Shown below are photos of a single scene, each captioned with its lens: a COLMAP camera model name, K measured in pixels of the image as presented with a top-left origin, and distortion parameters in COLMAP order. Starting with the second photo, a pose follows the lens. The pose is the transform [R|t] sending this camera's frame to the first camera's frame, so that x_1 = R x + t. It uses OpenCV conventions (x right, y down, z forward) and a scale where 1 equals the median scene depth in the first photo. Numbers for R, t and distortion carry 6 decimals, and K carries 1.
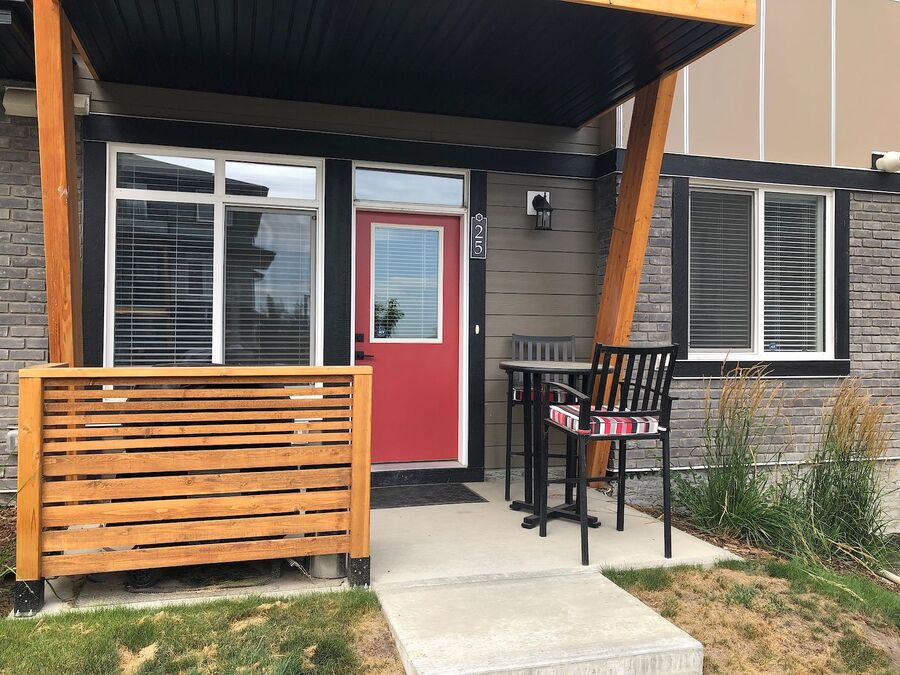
lens RADIAL K [[716.6, 0, 448.9], [0, 716.6, 333.5], [0, 0, 1]] dist [0.046931, -0.027673]
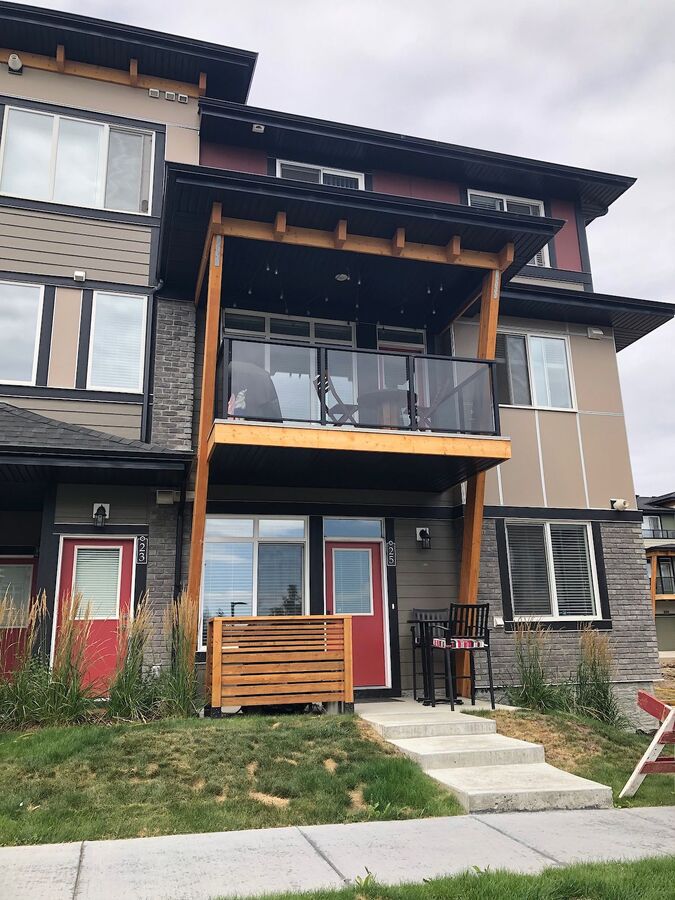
lens RADIAL K [[716.6, 0, 338.5], [0, 716.6, 445.2], [0, 0, 1]] dist [0.046931, -0.027673]
pose [[0.999413, -0.033330, -0.007936, -0.067896], [0.029966, 0.962639, -0.269123, 0.084941], [0.016609, 0.268727, 0.963073, -0.822736]]
